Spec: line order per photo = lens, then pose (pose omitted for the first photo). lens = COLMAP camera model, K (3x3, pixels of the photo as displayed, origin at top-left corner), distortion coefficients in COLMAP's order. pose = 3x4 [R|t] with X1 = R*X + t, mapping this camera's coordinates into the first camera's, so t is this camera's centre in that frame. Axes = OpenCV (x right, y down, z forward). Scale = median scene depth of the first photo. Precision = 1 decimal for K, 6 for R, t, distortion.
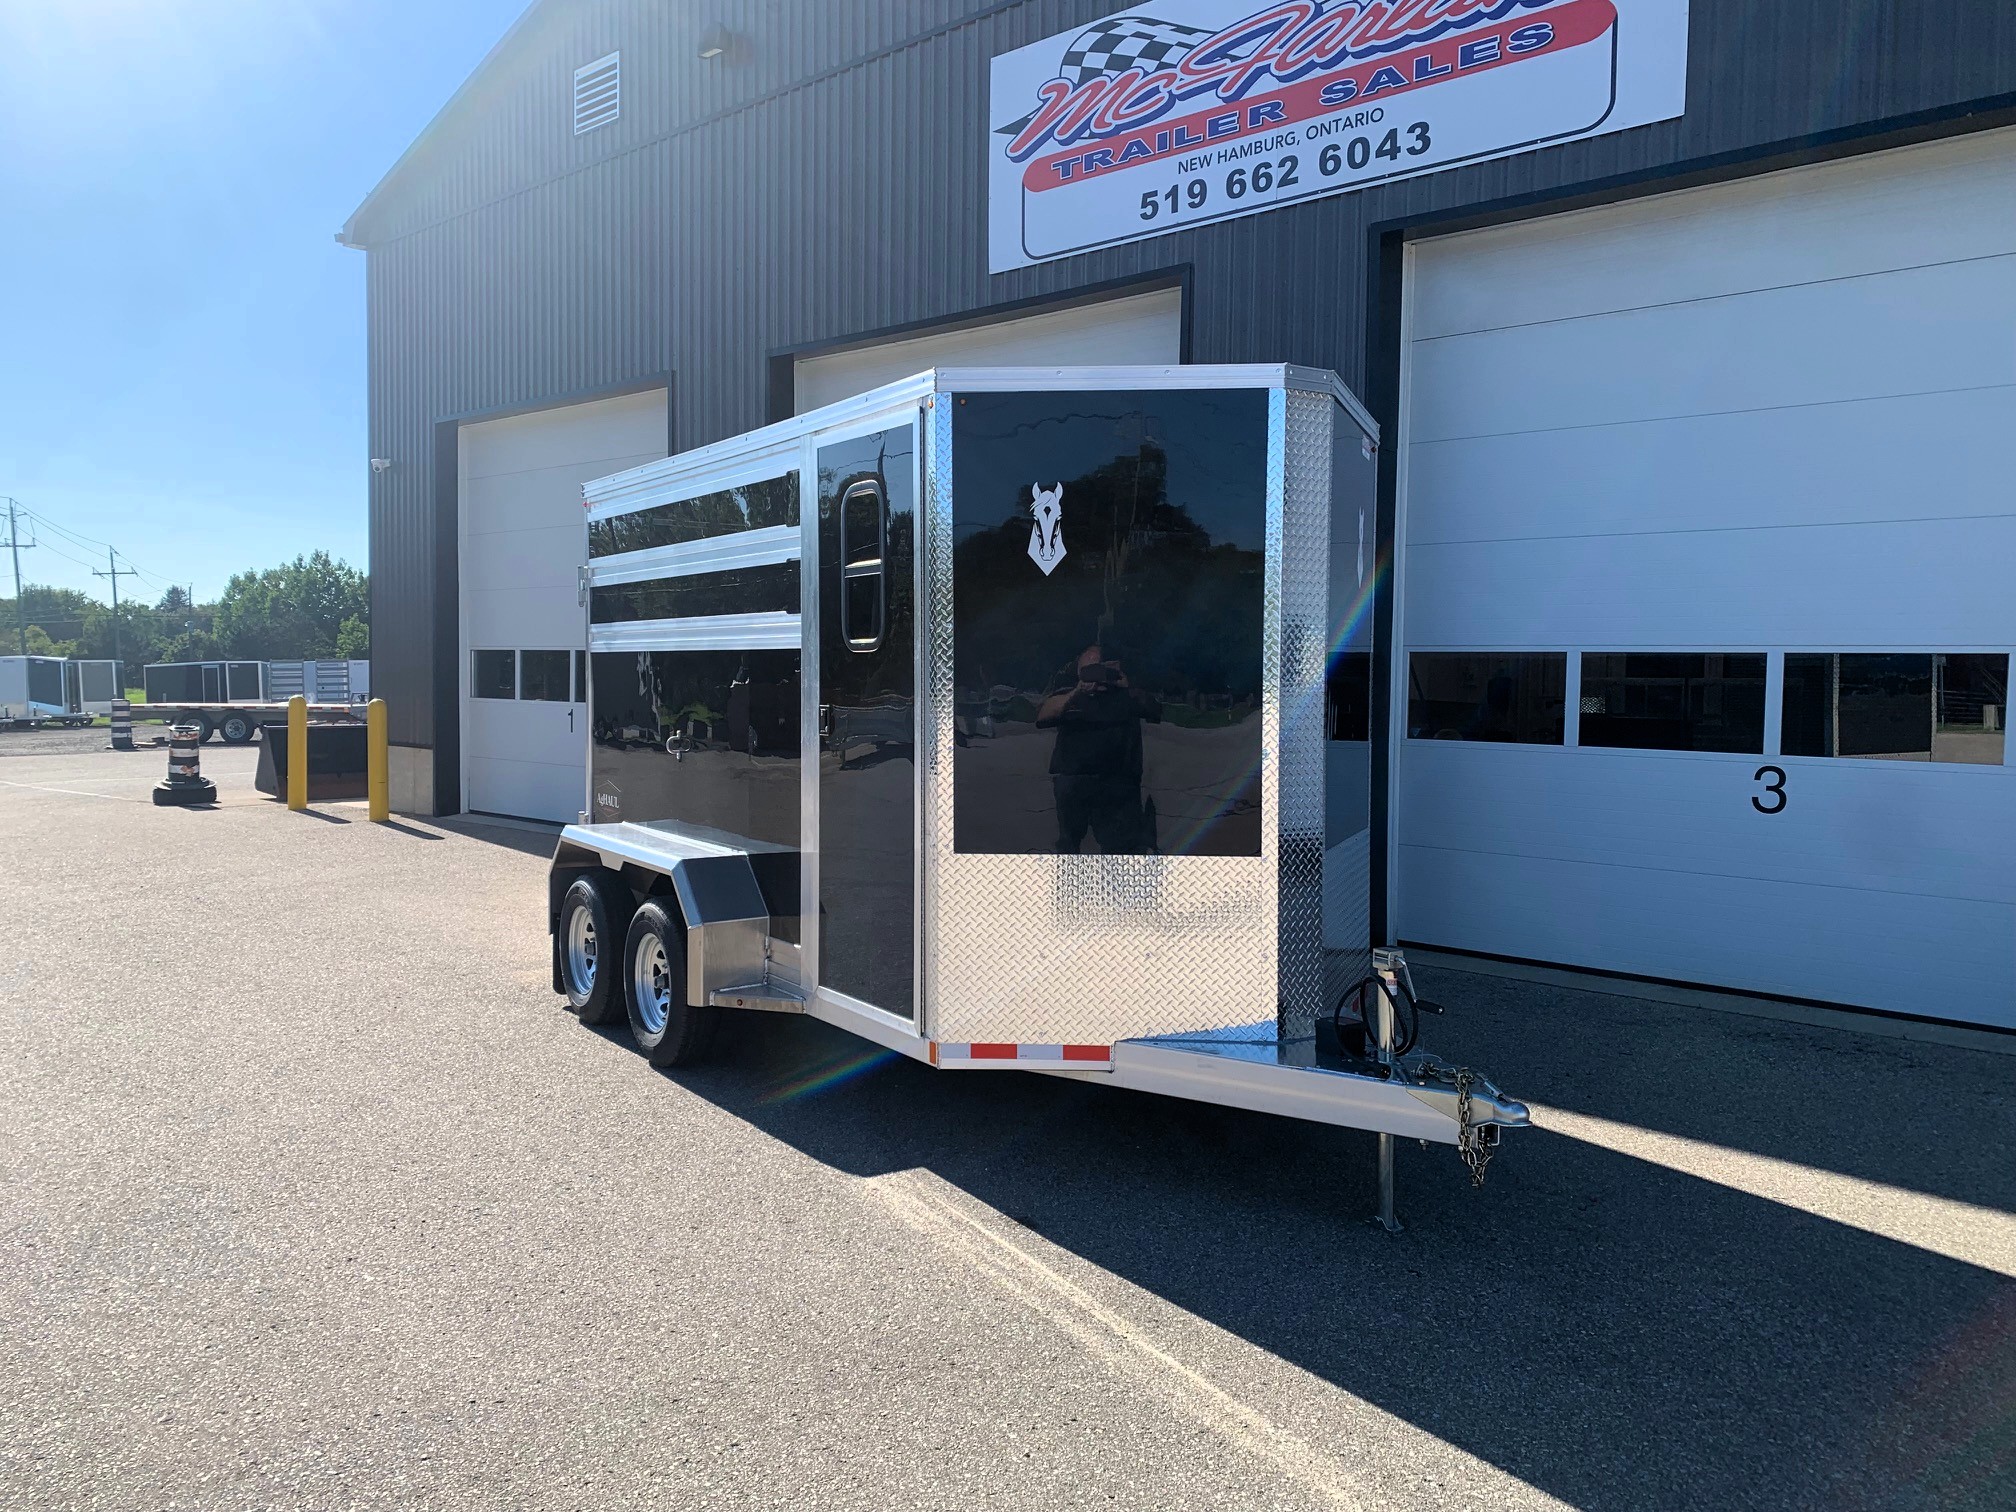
lens RADIAL K [[1571.6, 0, 1000.2], [0, 1571.6, 759.0], [0, 0, 1]] dist [0.015703, -0.009112]
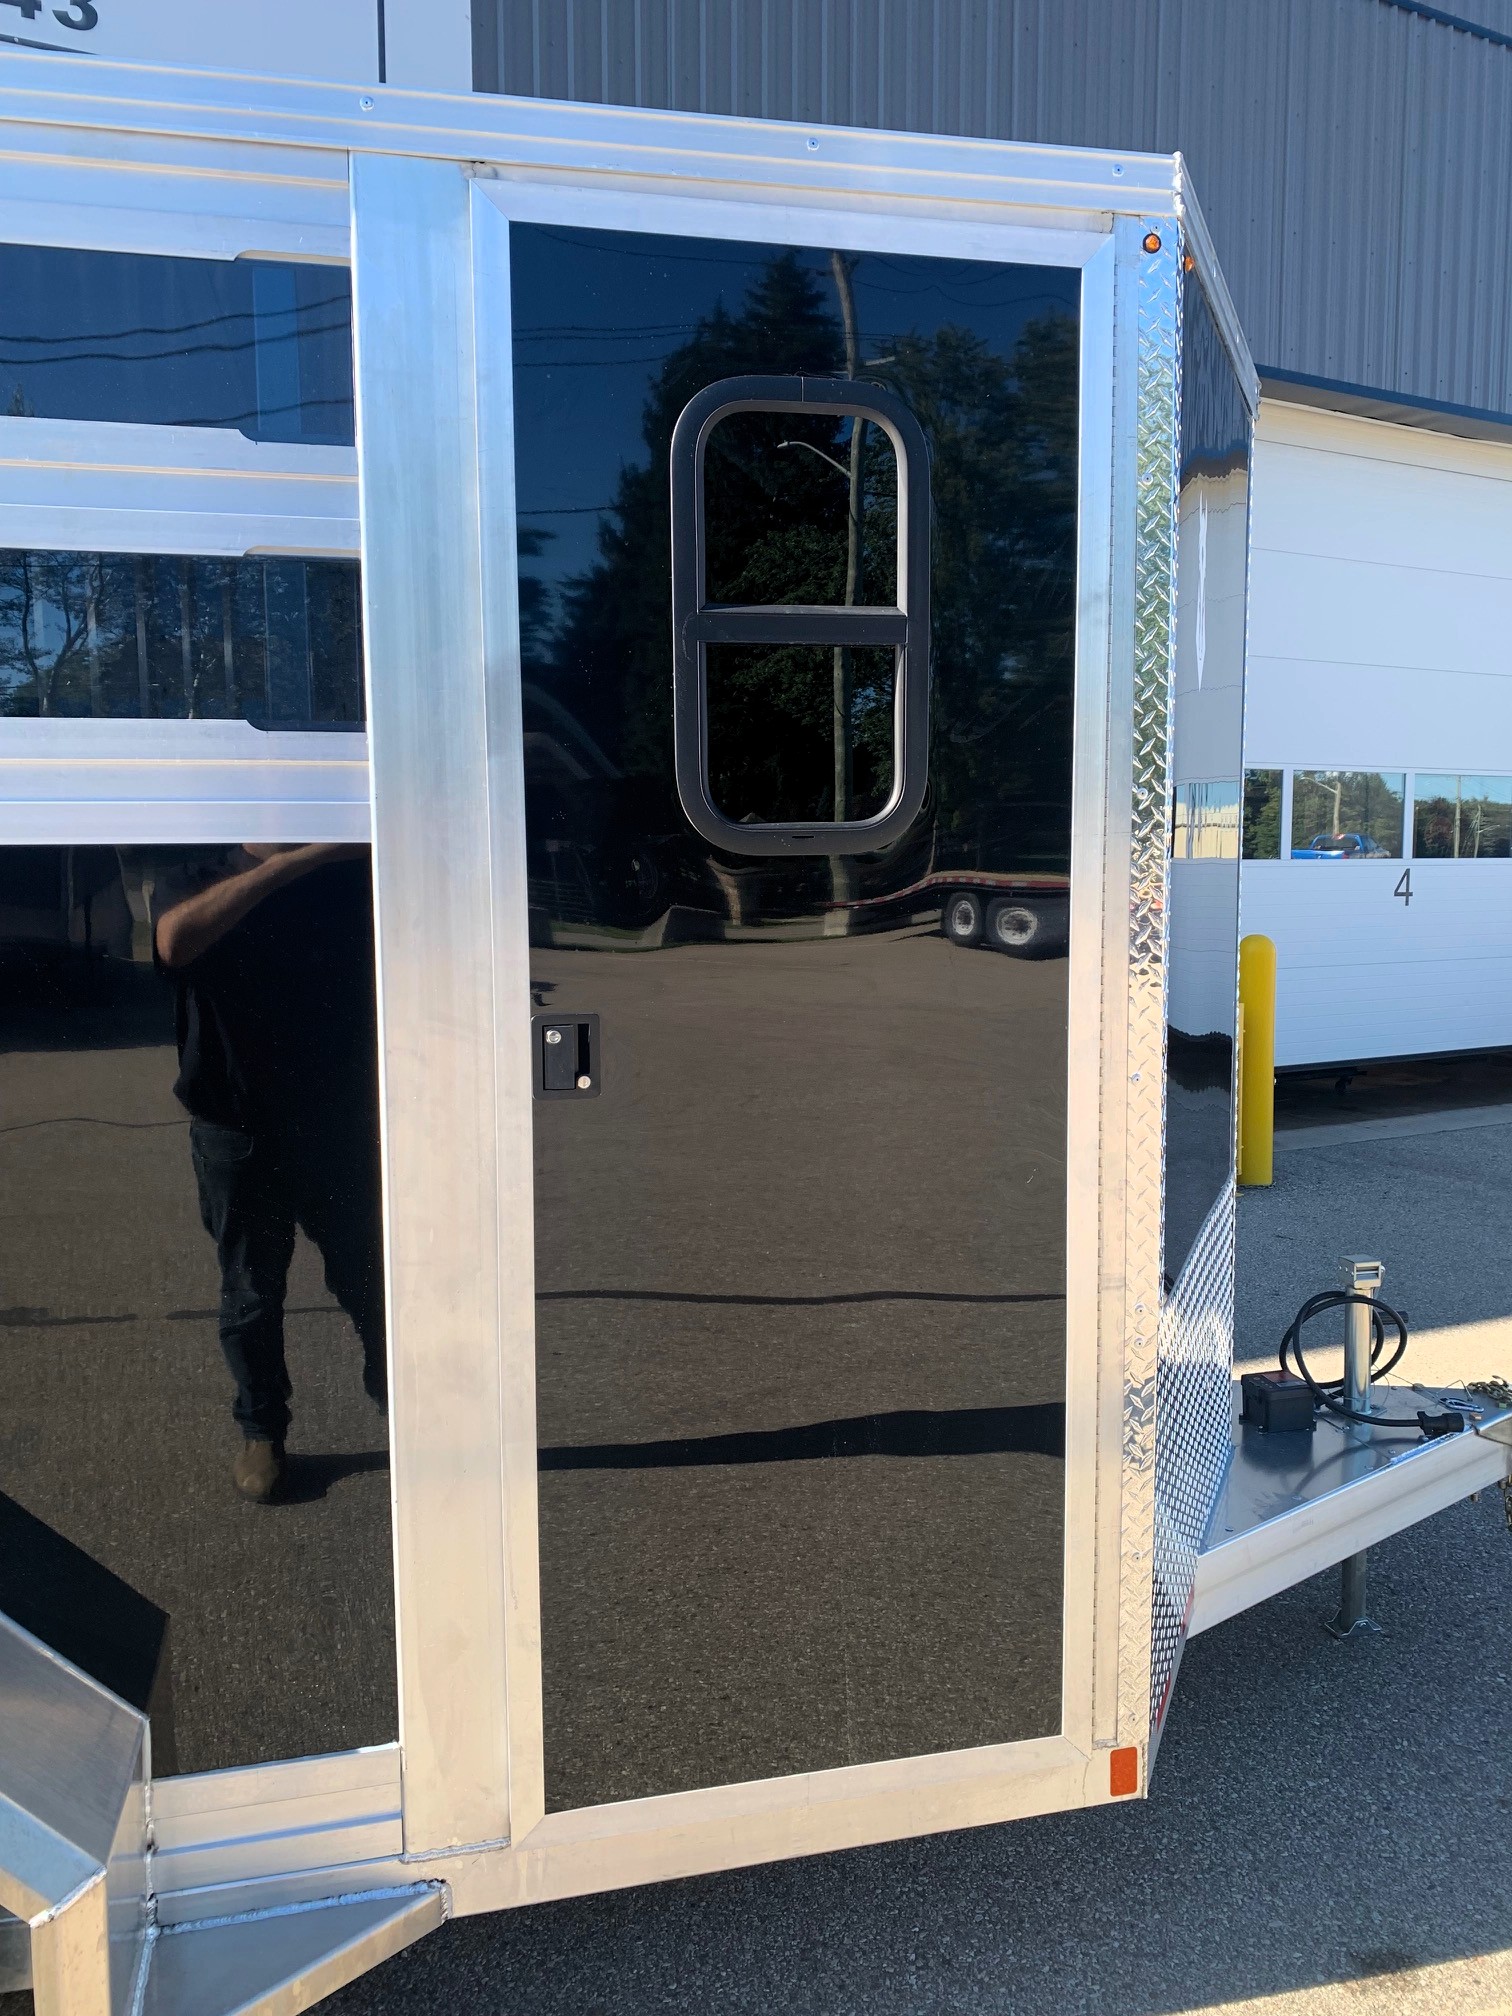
lens RADIAL K [[1560.5, 0, 765.0], [0, 1560.5, 990.0], [0, 0, 1]] dist [-0.004768, -0.004038]
pose [[0.313101, -0.104825, 0.943917, -0.253516], [0.063226, 0.993986, 0.089413, -0.041037], [-0.947613, 0.031685, 0.317846, 0.524905]]
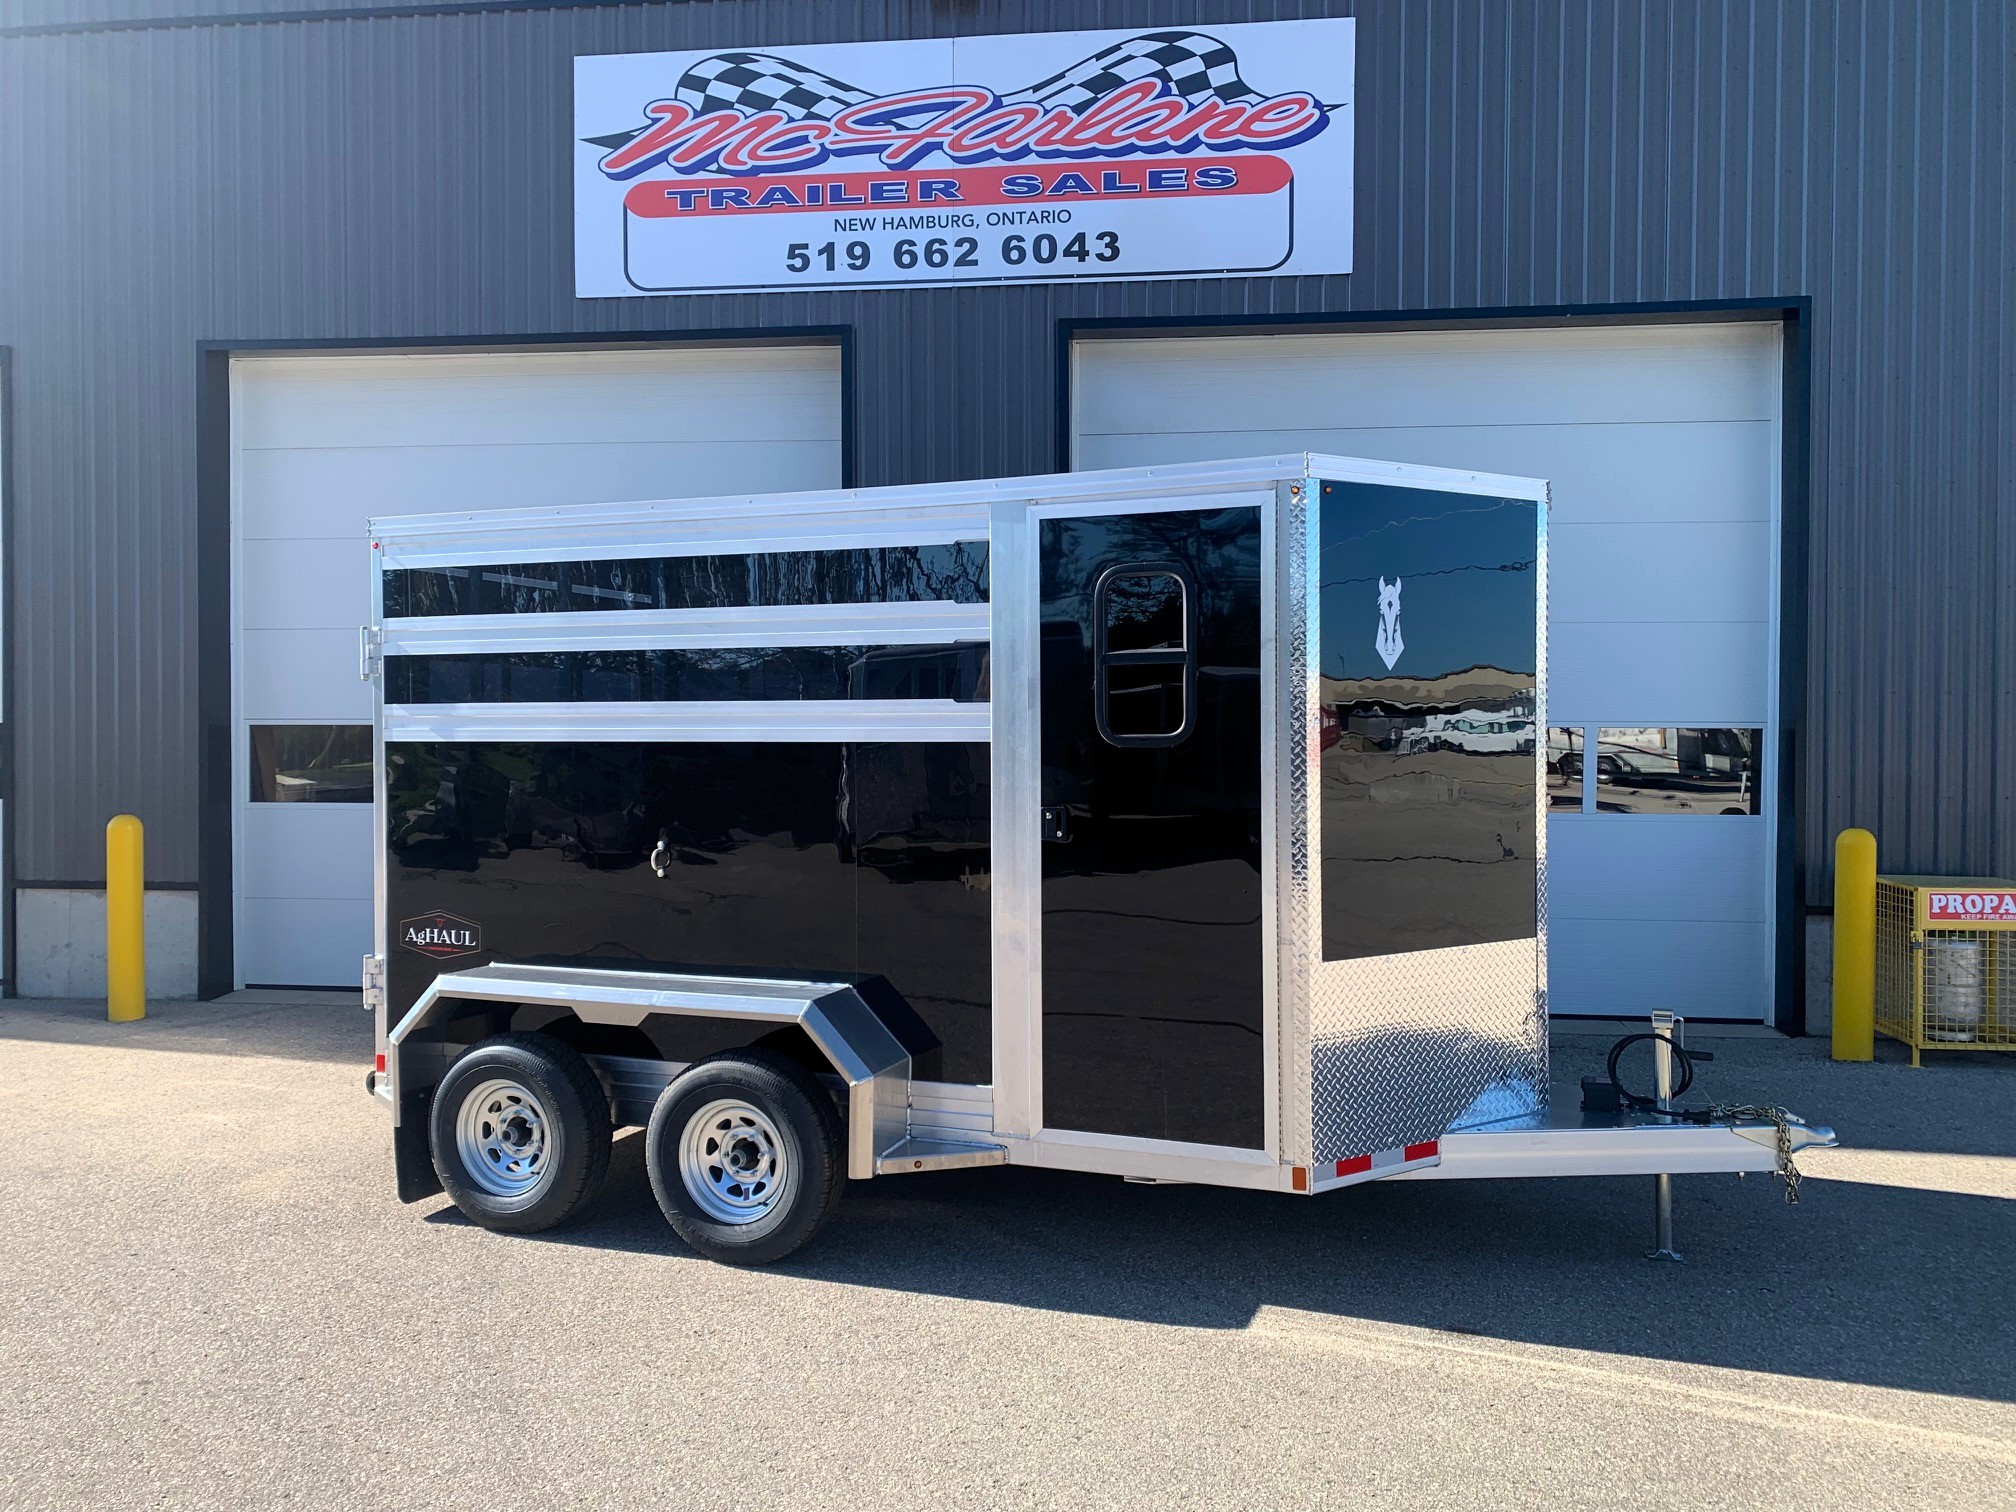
lens RADIAL K [[1562.1, 0, 1005.0], [0, 1562.1, 777.3], [0, 0, 1]] dist [0.002713, -0.002282]
pose [[0.802651, -0.027179, 0.595829, -0.402147], [0.040550, 0.999137, -0.009049, -0.027271], [-0.595069, 0.031424, 0.803060, 0.193146]]
